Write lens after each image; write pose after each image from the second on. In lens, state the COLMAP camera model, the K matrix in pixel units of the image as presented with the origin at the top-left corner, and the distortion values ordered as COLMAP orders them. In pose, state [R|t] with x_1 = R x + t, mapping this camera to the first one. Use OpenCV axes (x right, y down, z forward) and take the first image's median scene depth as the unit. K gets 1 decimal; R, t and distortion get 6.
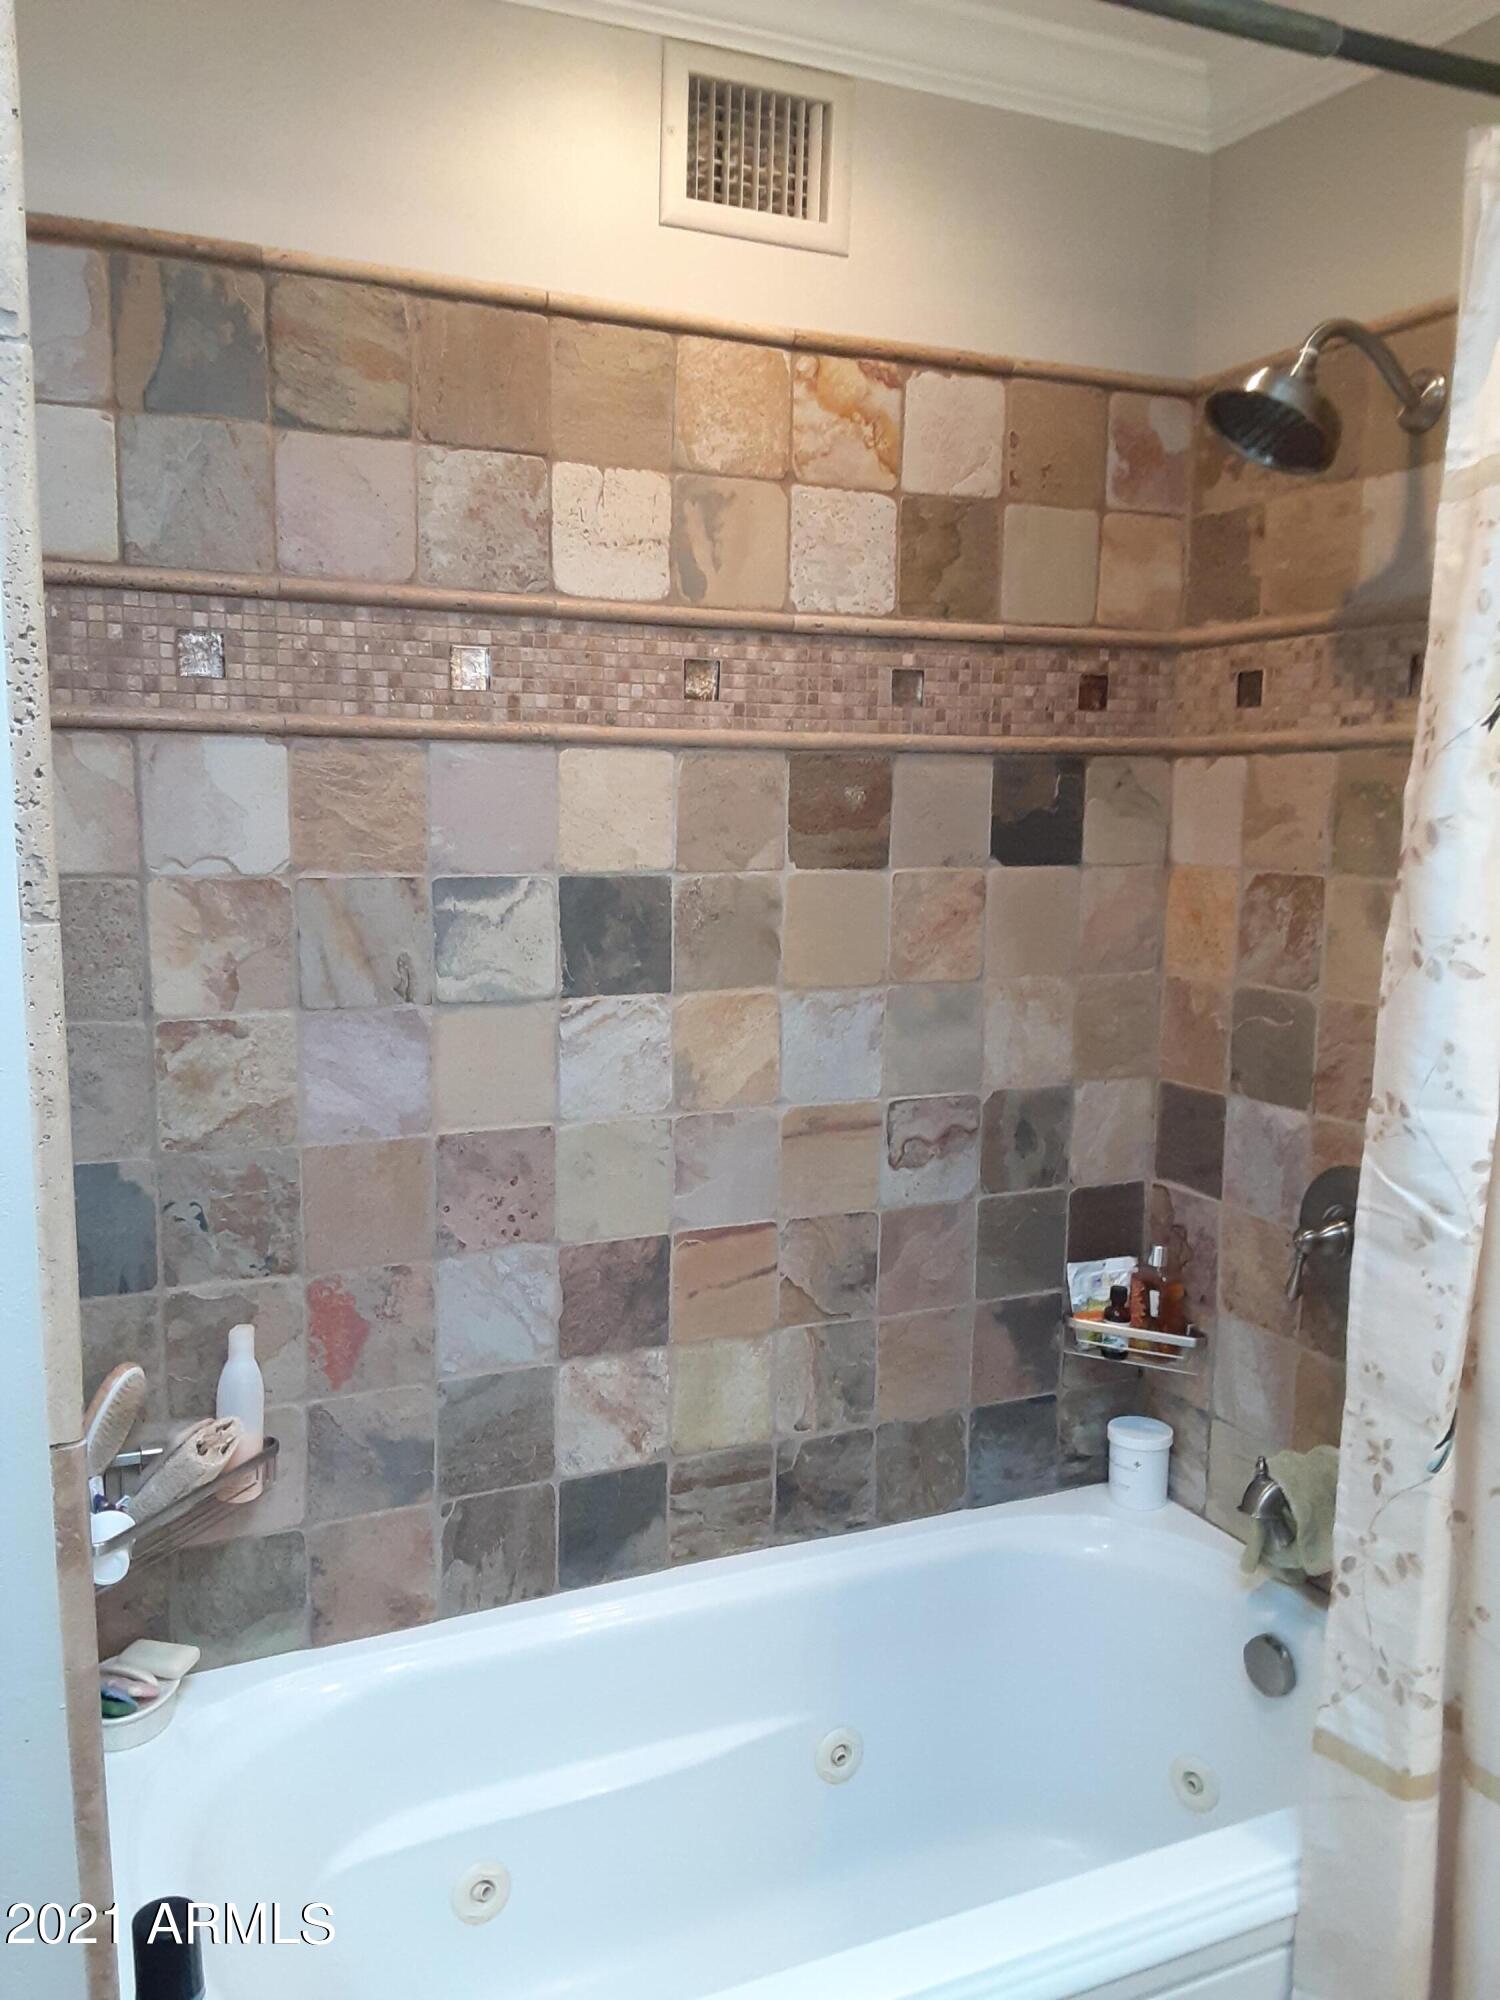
lens RADIAL K [[1623.5, 0, 750.0], [0, 1623.5, 1000.0], [0, 0, 1]] dist [0.109266, -0.213553]
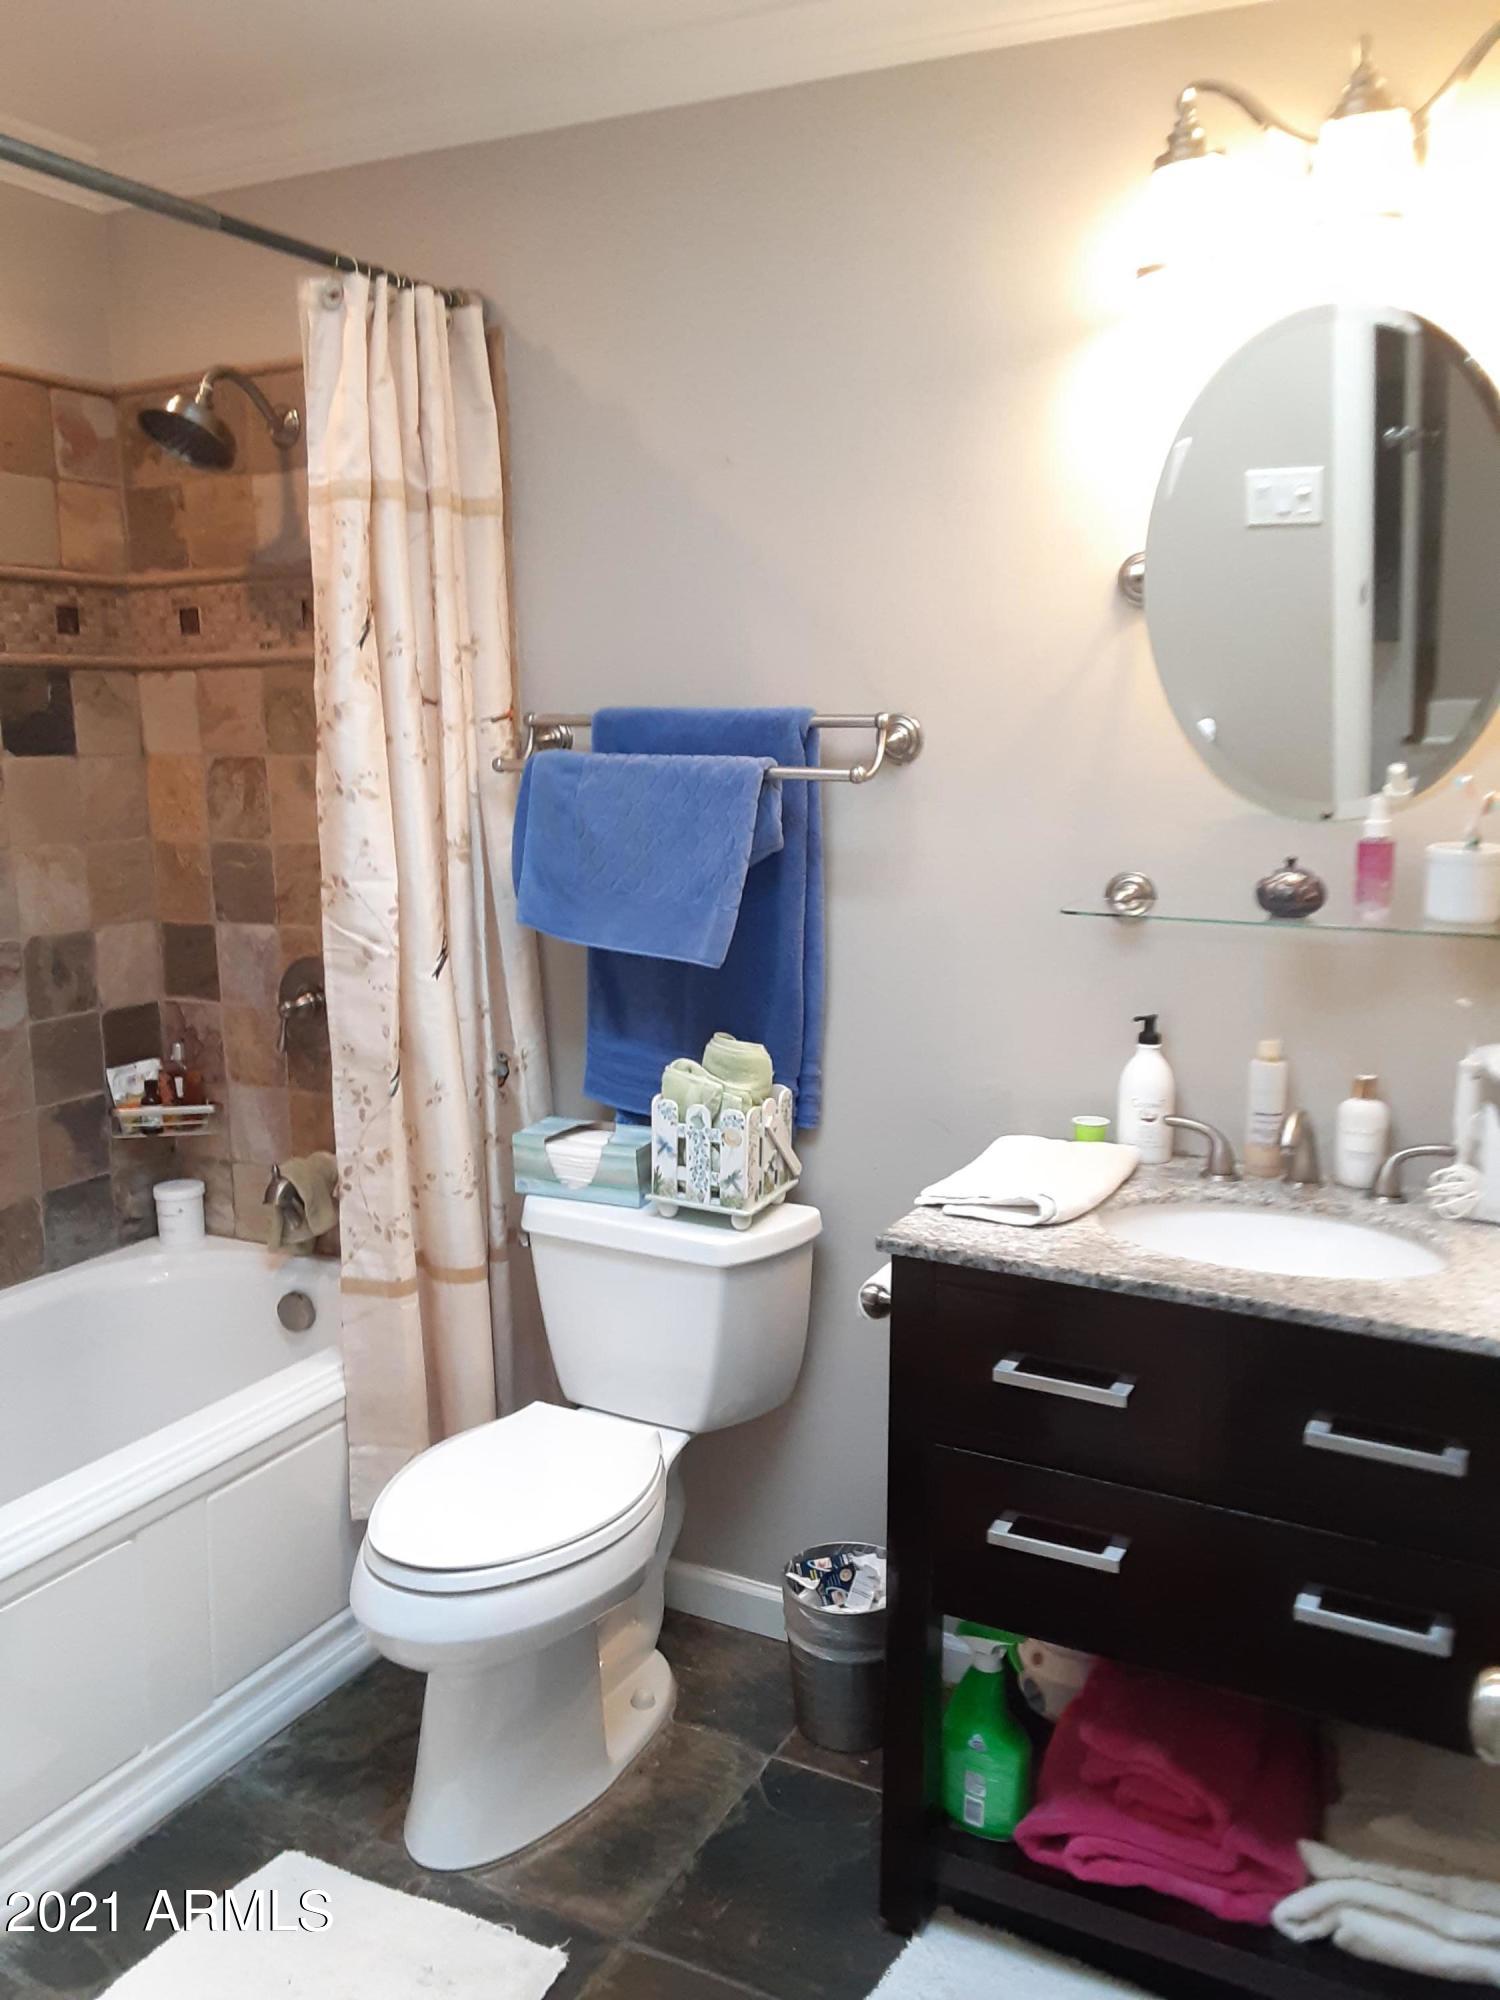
lens RADIAL K [[1666.3, 0, 755.2], [0, 1666.3, 1033.6], [0, 0, 1]] dist [0.114445, -0.000091]
pose [[0.792650, -0.135703, 0.594383, -0.211112], [0.111152, 0.990740, 0.077966, 0.093964], [-0.599459, 0.004267, 0.800394, -0.420420]]
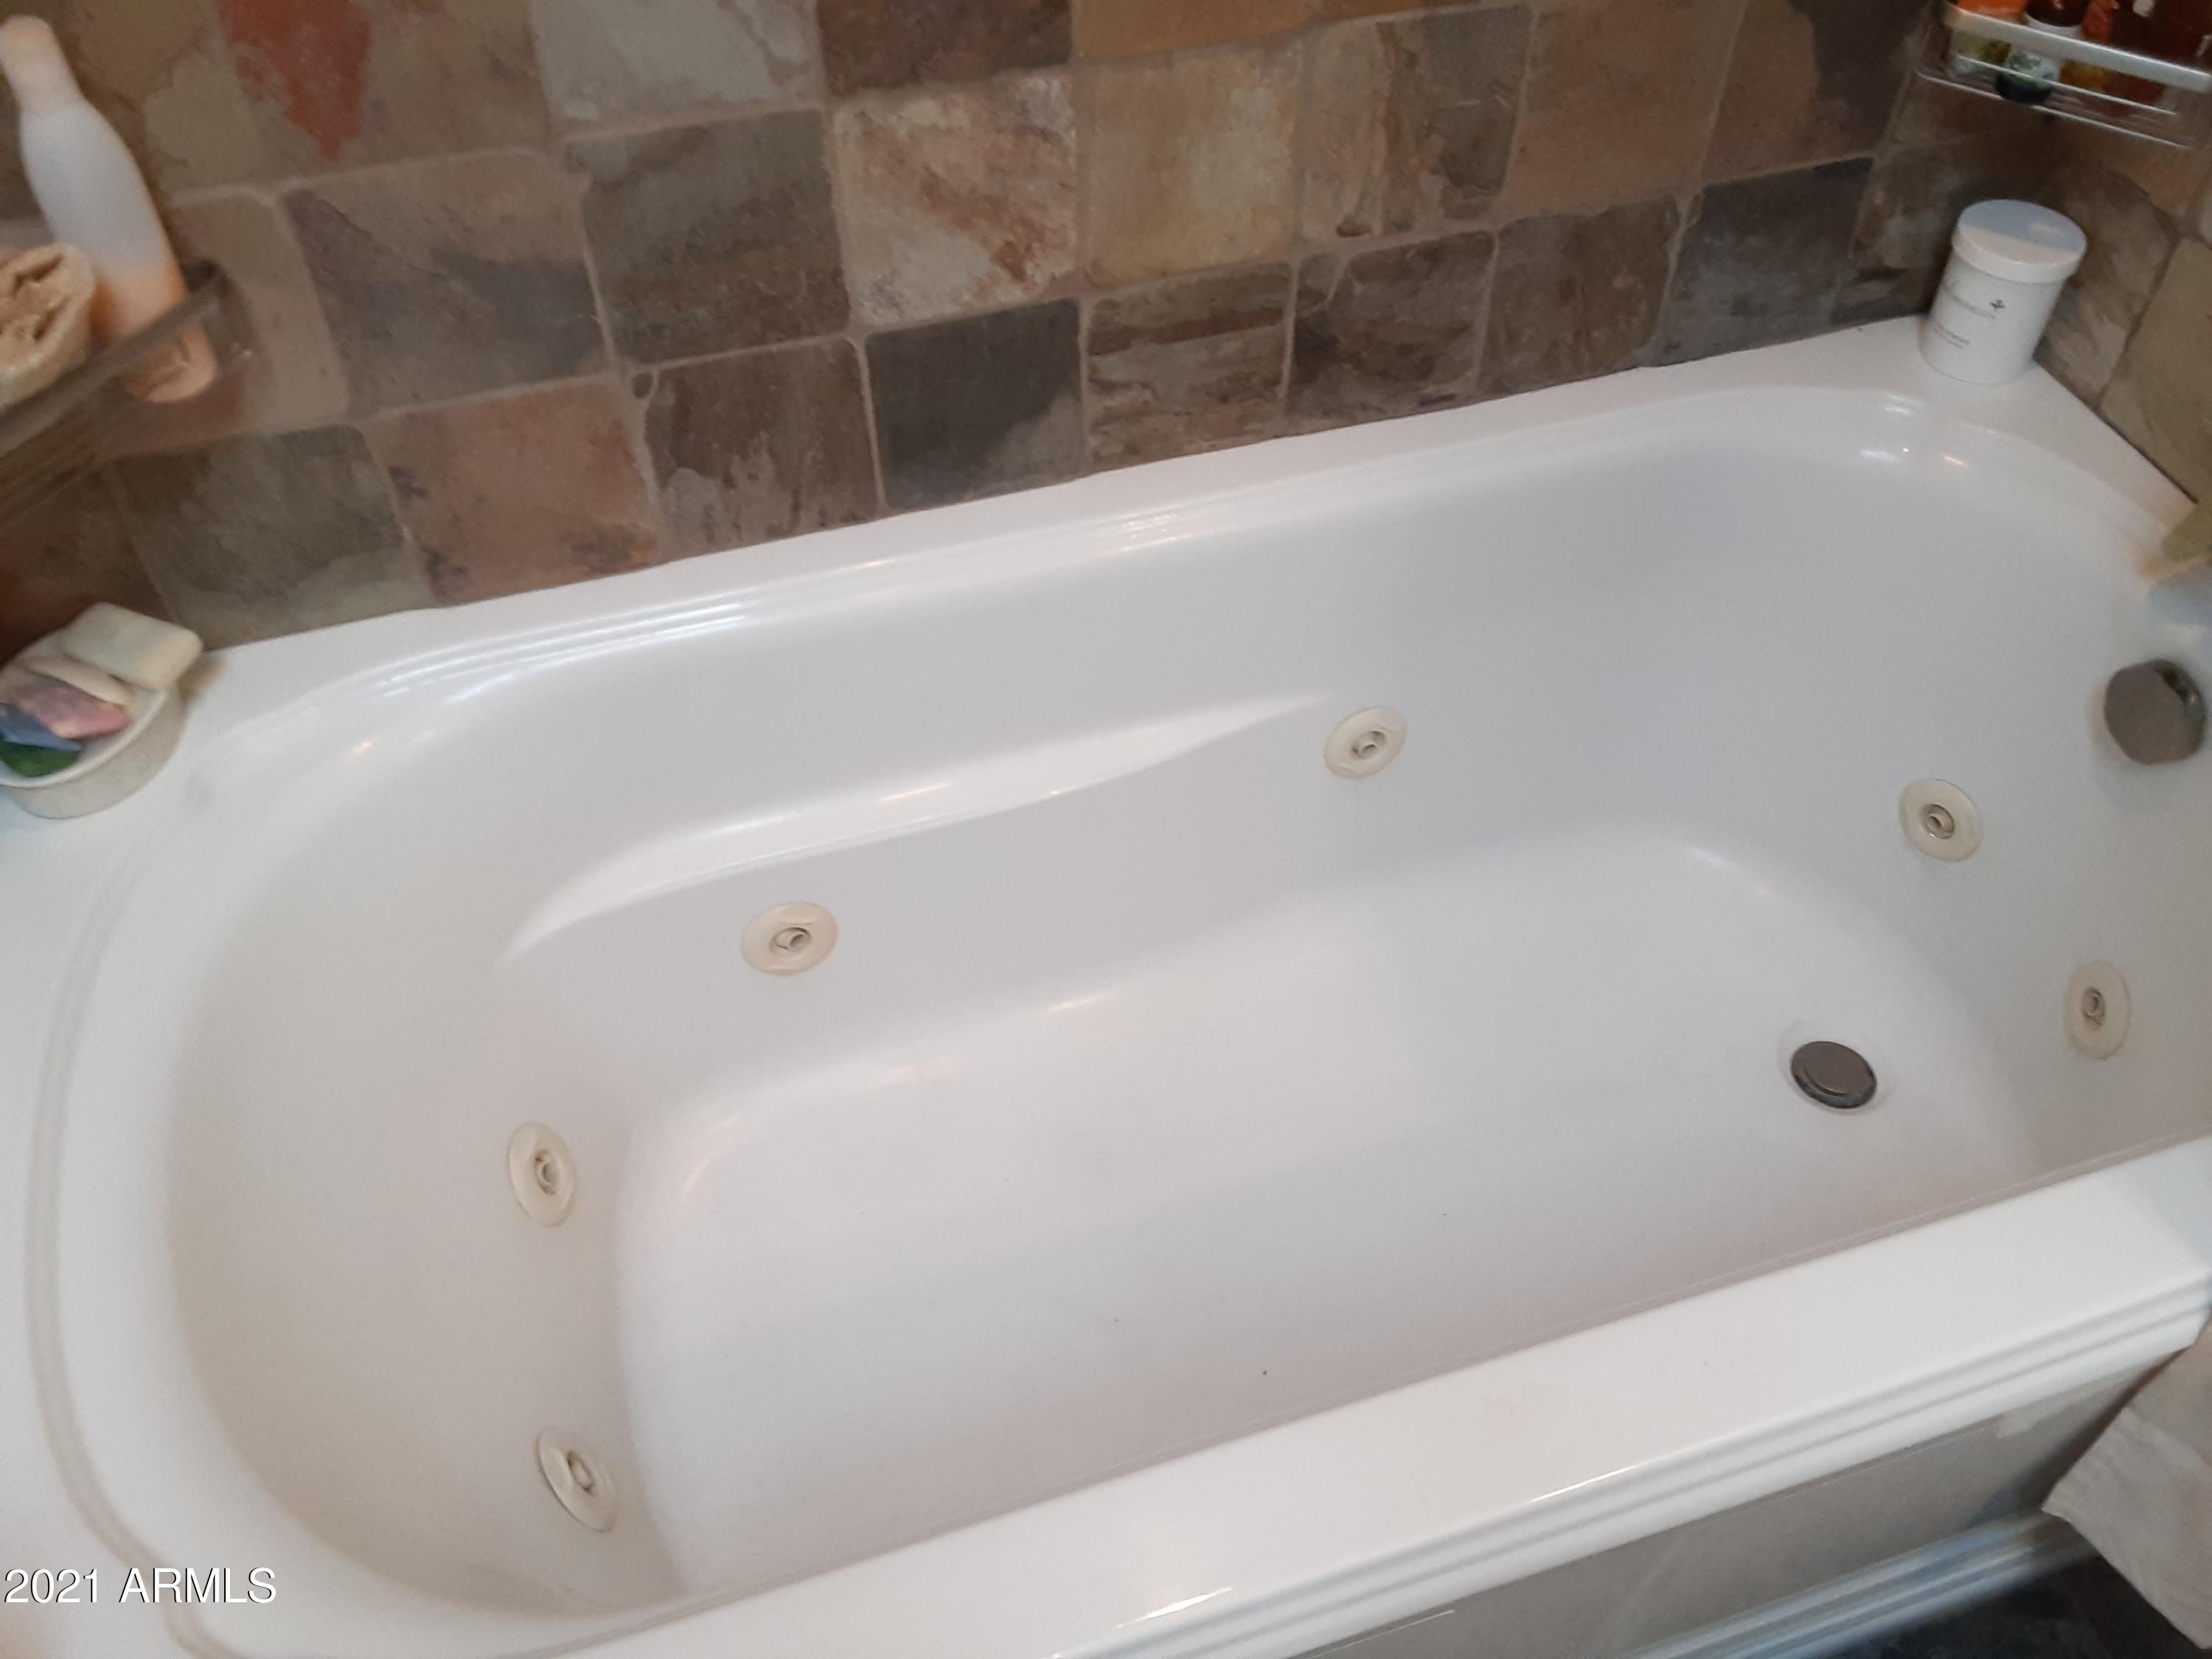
lens RADIAL K [[1781.1, 0, 1131.0], [0, 1781.1, 830.7], [0, 0, 1]] dist [0.104467, -0.170097]
pose [[0.992425, 0.082624, -0.090916, 0.030610], [-0.004925, 0.766212, 0.642569, 0.047339], [0.122752, -0.637254, 0.760815, 0.464122]]
